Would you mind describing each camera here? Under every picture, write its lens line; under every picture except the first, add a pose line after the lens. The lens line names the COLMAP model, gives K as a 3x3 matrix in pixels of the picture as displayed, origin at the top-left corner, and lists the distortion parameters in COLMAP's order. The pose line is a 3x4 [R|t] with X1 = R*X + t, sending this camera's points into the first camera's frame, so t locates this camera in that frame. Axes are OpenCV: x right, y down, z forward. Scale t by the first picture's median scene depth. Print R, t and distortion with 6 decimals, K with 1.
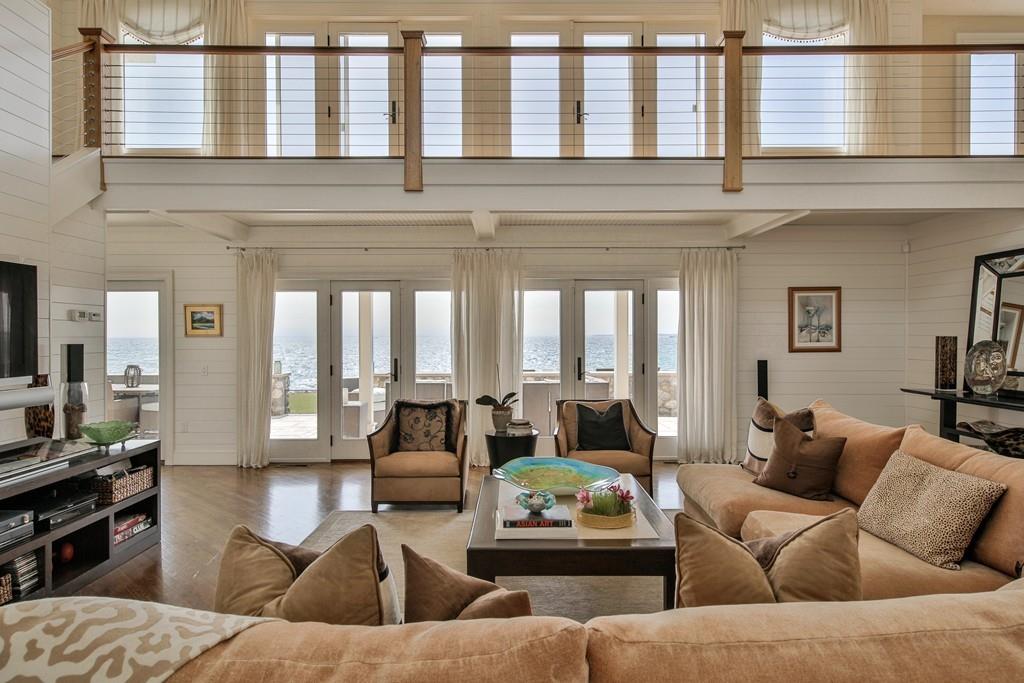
lens RADIAL K [[618.3, 0, 512.0], [0, 618.3, 341.5], [0, 0, 1]] dist [0.001451, 0.003510]
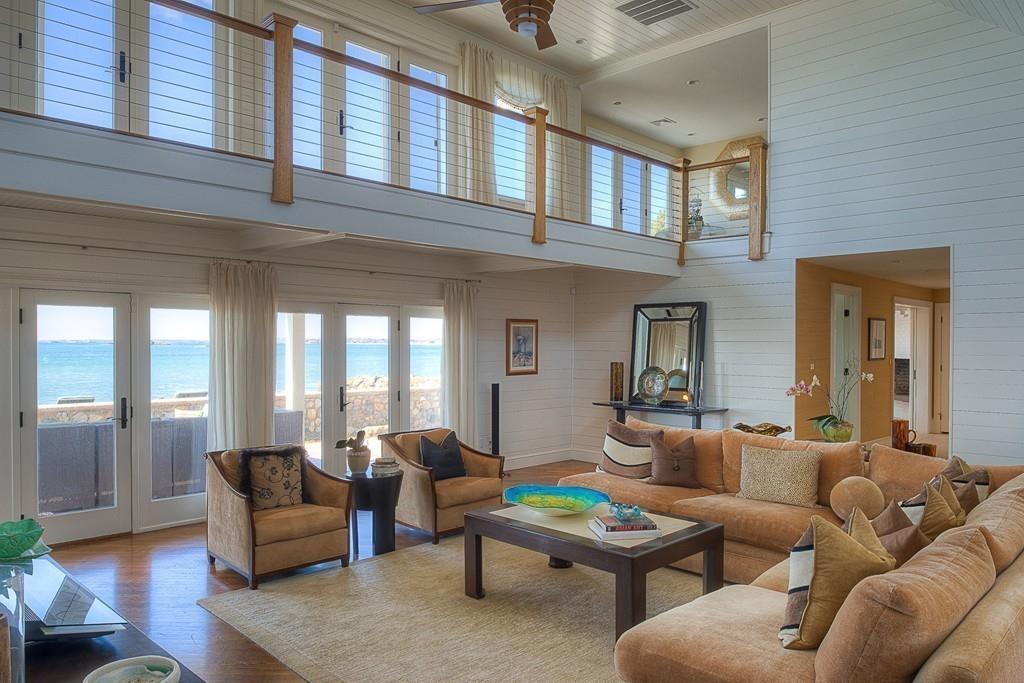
lens RADIAL K [[704.3, 0, 512.0], [0, 704.3, 341.5], [0, 0, 1]] dist [0.006689, 0.003105]
pose [[0.710683, 0.009432, 0.703449, -0.537568], [-0.001442, 0.999928, -0.011950, -0.034570], [-0.703511, 0.007479, 0.710645, 0.074174]]
